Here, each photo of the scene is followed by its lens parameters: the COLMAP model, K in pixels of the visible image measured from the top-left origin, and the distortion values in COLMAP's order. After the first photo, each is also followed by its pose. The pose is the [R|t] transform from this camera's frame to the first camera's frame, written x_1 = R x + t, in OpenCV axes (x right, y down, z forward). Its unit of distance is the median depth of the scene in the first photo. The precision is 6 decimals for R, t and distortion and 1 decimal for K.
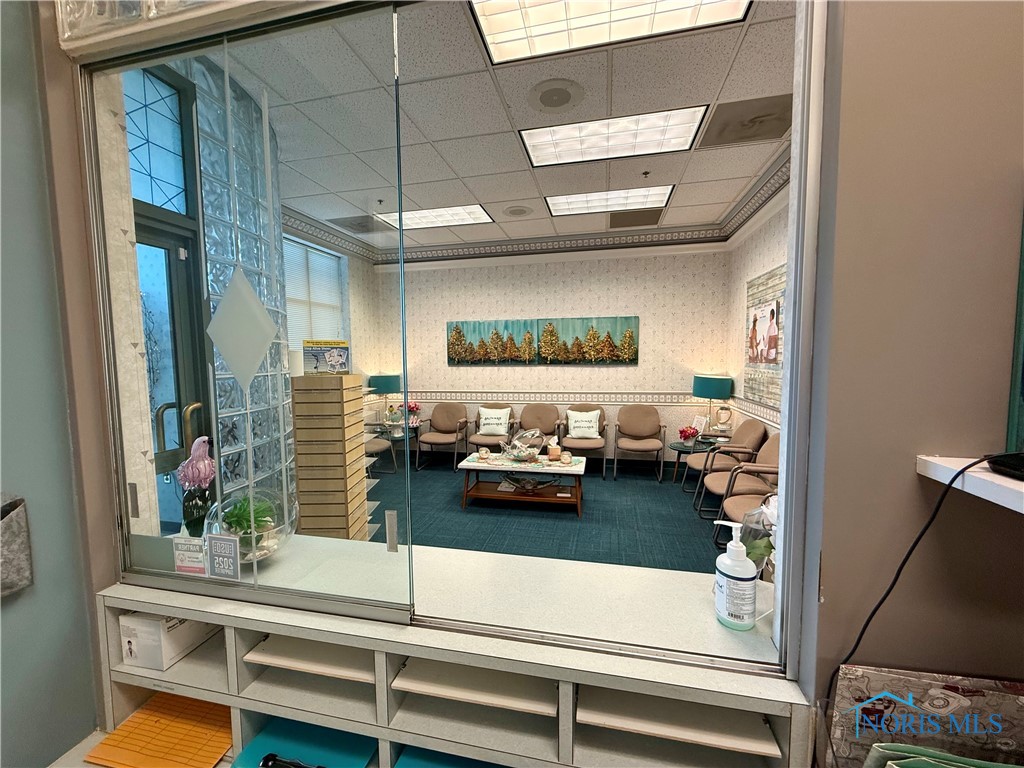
lens RADIAL K [[407.8, 0, 513.3], [0, 407.8, 385.2], [0, 0, 1]] dist [-0.000023, -0.000231]
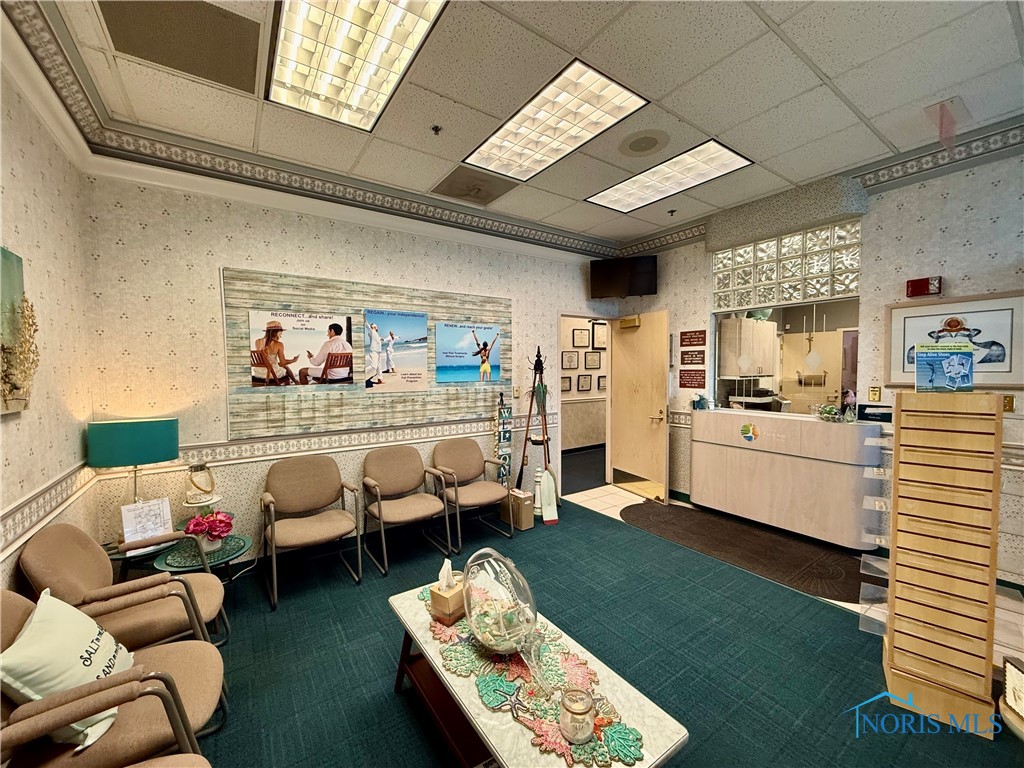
lens RADIAL K [[407.8, 0, 508.4], [0, 407.8, 384.5], [0, 0, 1]] dist [-0.000023, -0.000231]
pose [[-0.733262, -0.009392, 0.679881, -0.186820], [0.067740, 0.993921, 0.086789, -0.074330], [-0.676564, 0.109694, -0.728168, 1.000236]]
